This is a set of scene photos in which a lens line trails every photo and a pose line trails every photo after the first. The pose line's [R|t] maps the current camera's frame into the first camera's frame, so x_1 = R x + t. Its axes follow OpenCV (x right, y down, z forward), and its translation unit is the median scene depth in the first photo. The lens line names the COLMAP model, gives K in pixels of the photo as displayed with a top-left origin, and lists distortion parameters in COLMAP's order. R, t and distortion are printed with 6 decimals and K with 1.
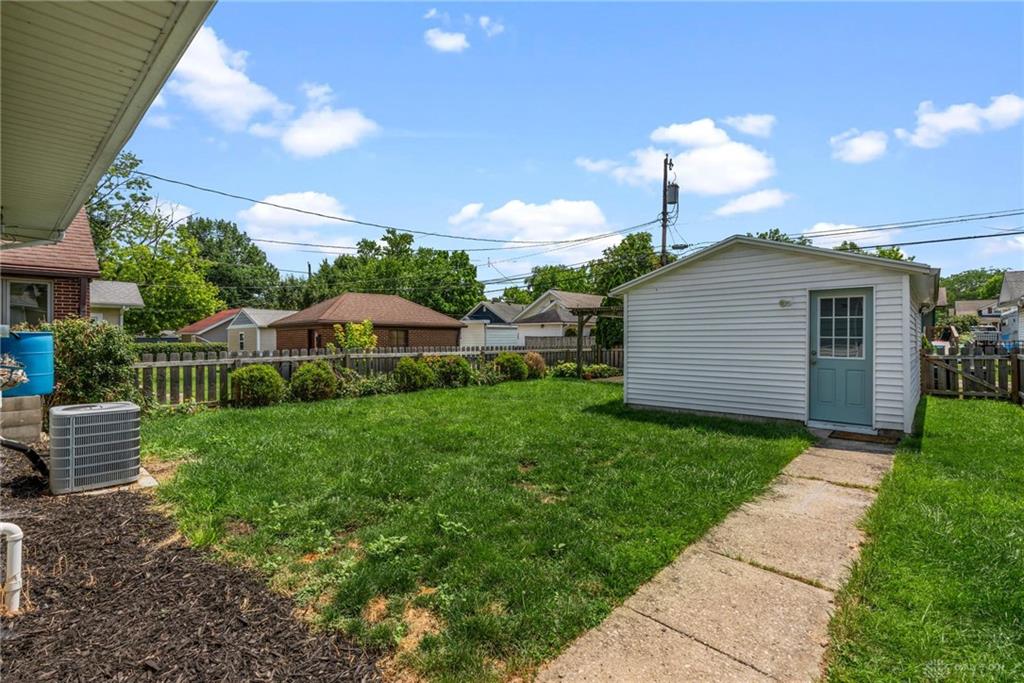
lens RADIAL K [[463.8, 0, 514.2], [0, 463.8, 334.3], [0, 0, 1]] dist [-0.001513, 0.000221]
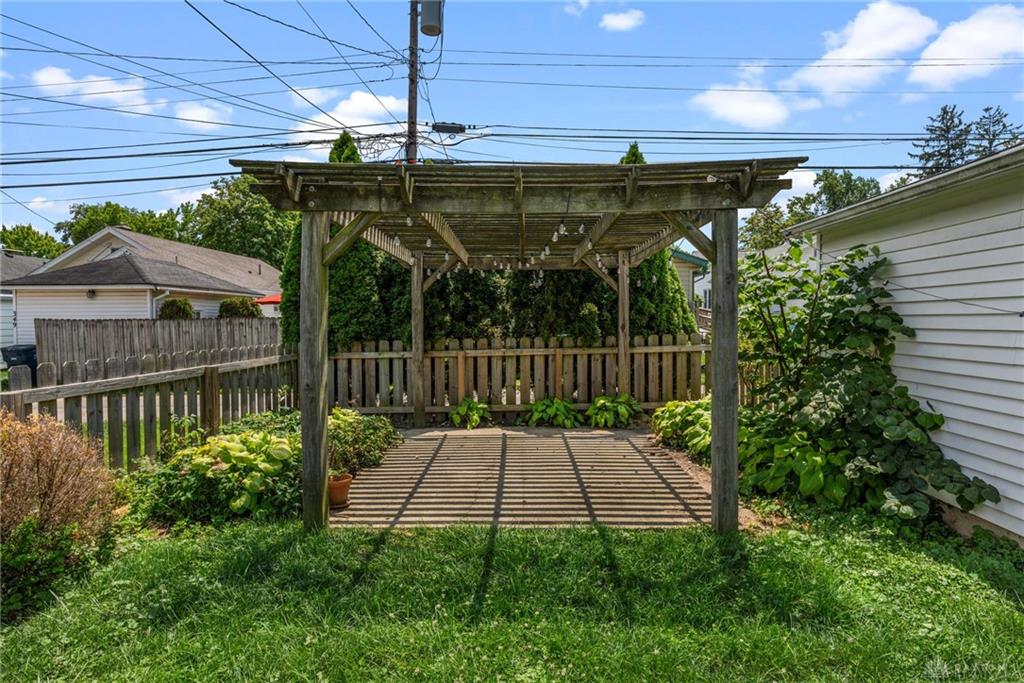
lens RADIAL K [[558.8, 0, 512.0], [0, 558.8, 341.5], [0, 0, 1]] dist [0.000352, 0.000226]
pose [[0.764703, -0.027981, 0.643775, 0.034148], [-0.000365, 0.999038, 0.043856, 0.002924], [-0.644383, -0.033771, 0.763957, 0.505623]]
